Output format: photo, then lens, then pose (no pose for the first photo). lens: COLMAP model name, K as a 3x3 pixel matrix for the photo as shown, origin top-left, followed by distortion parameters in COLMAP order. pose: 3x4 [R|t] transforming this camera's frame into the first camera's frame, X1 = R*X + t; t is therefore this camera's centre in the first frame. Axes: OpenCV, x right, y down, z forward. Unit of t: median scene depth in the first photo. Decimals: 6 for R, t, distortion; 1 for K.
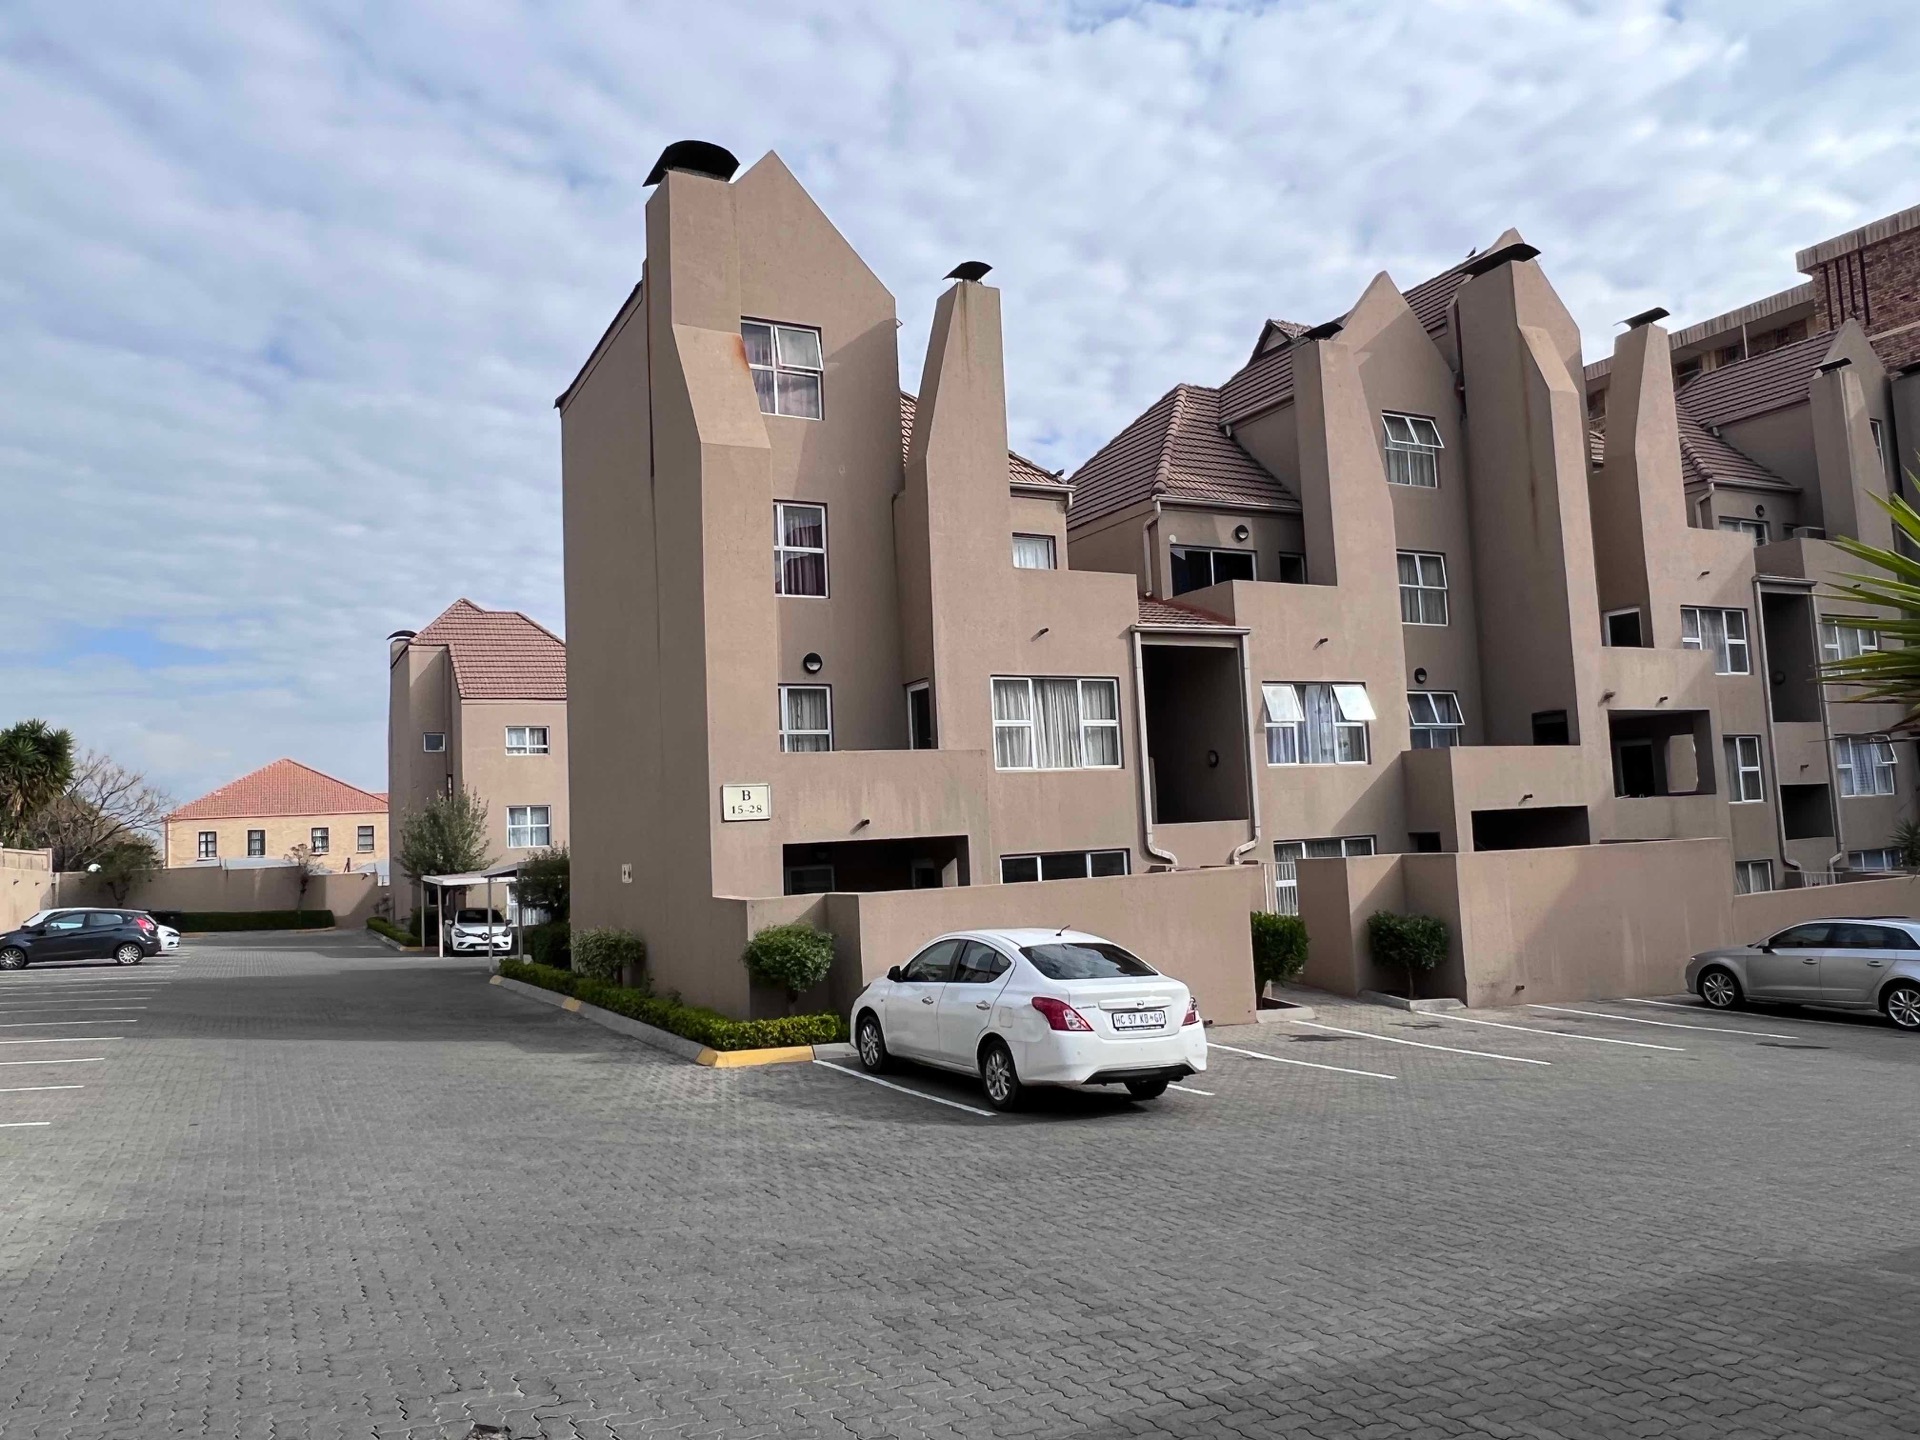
lens RADIAL K [[1313.6, 0, 956.0], [0, 1313.6, 722.6], [0, 0, 1]] dist [0.028250, -0.003699]
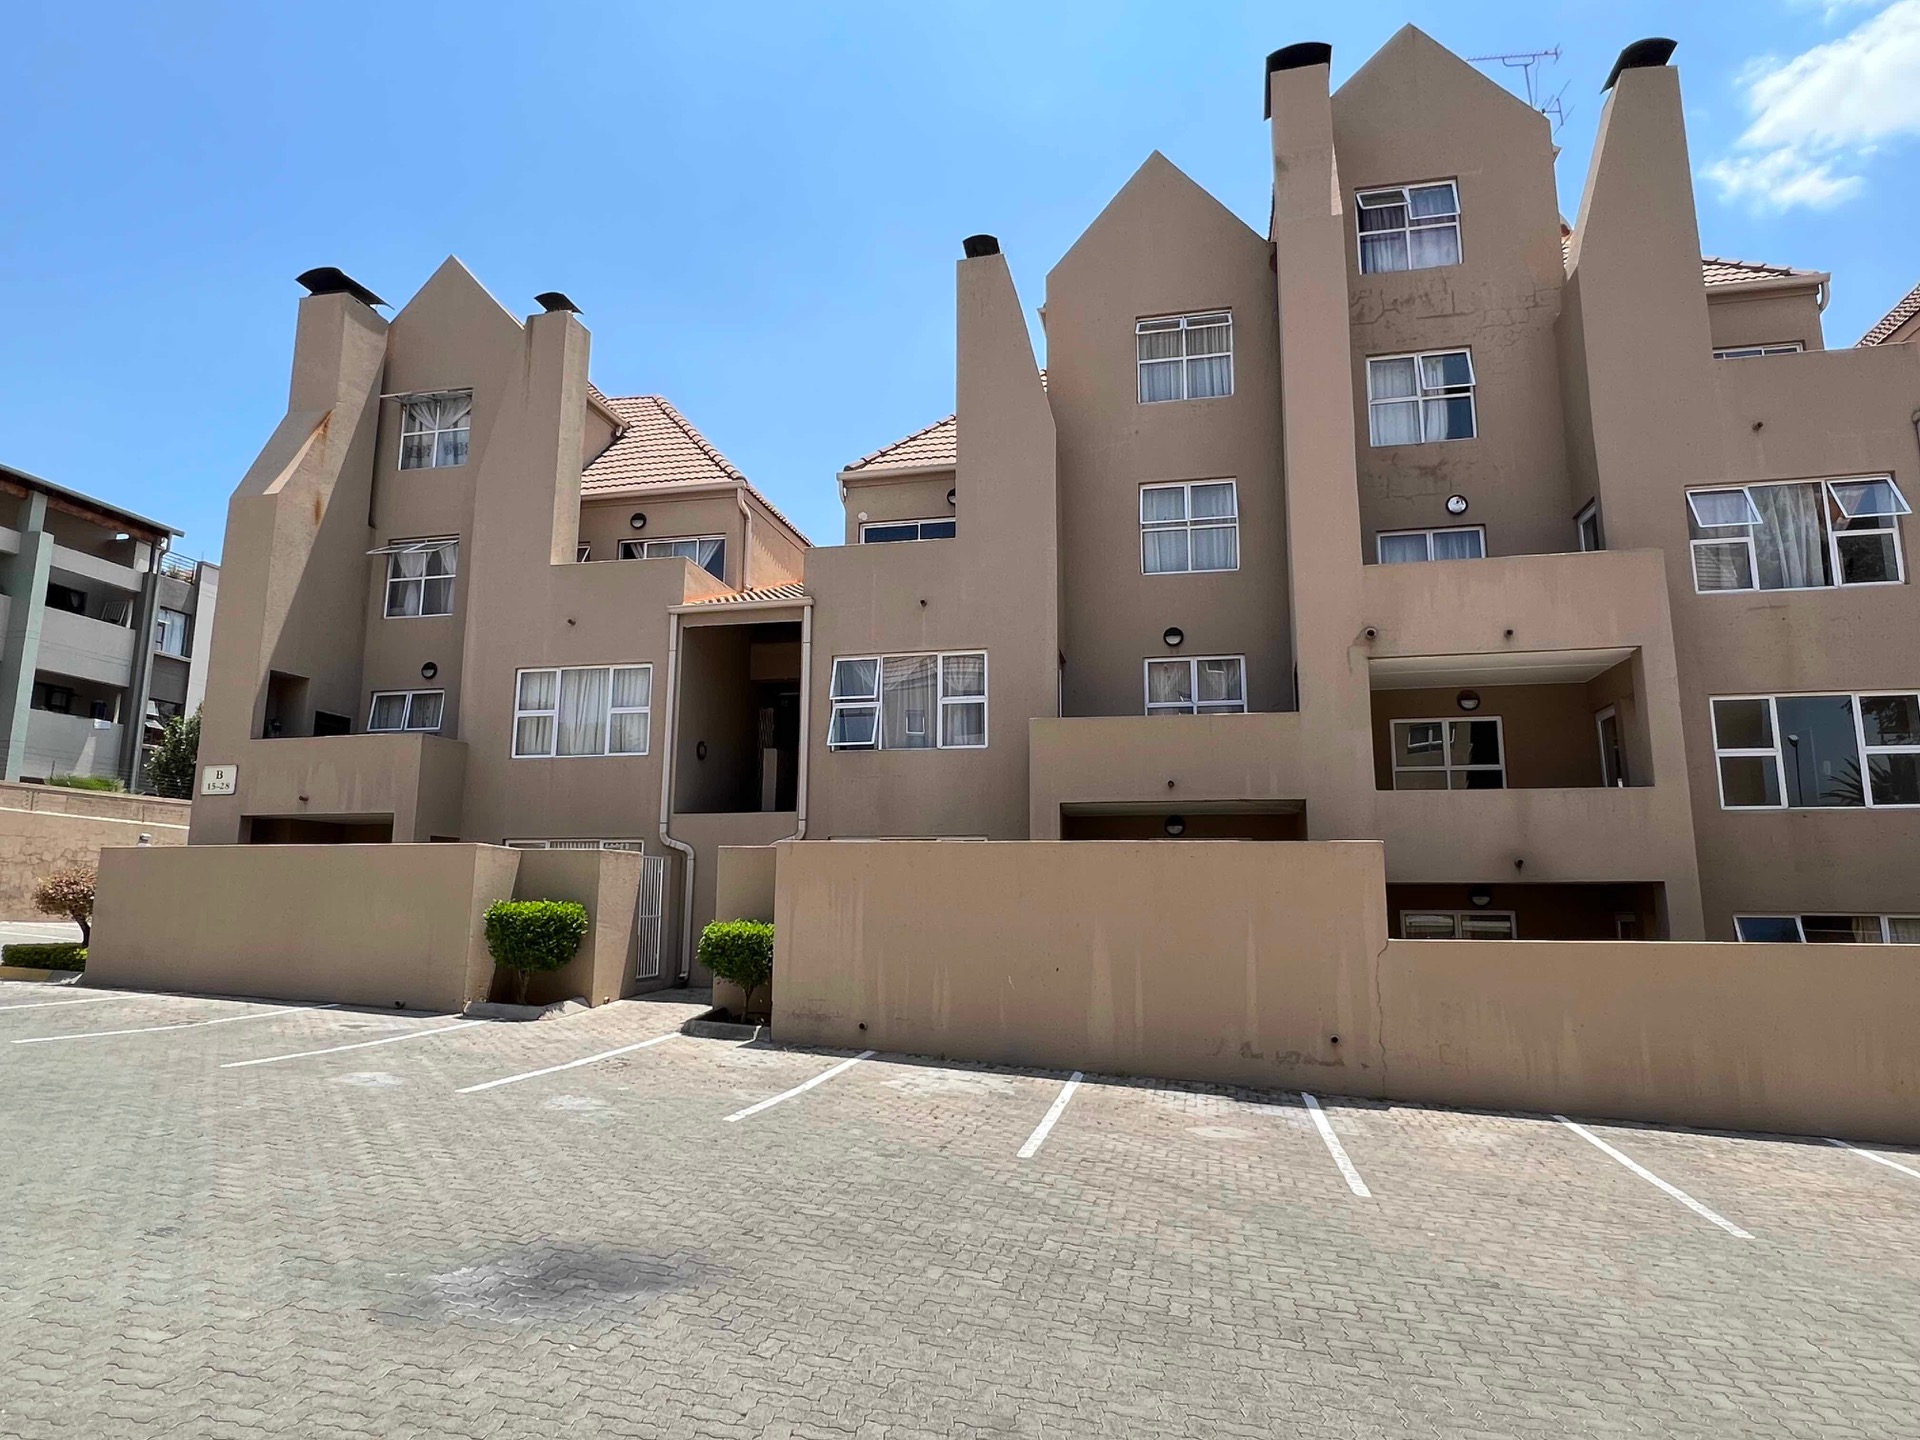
lens RADIAL K [[1108.8, 0, 957.6], [0, 1108.8, 728.8], [0, 0, 1]] dist [-0.007373, -0.001987]
pose [[0.757832, -0.046773, -0.650771, 0.610886], [0.014584, 0.998392, -0.054774, 0.047052], [0.652286, 0.032019, 0.757296, 0.383535]]
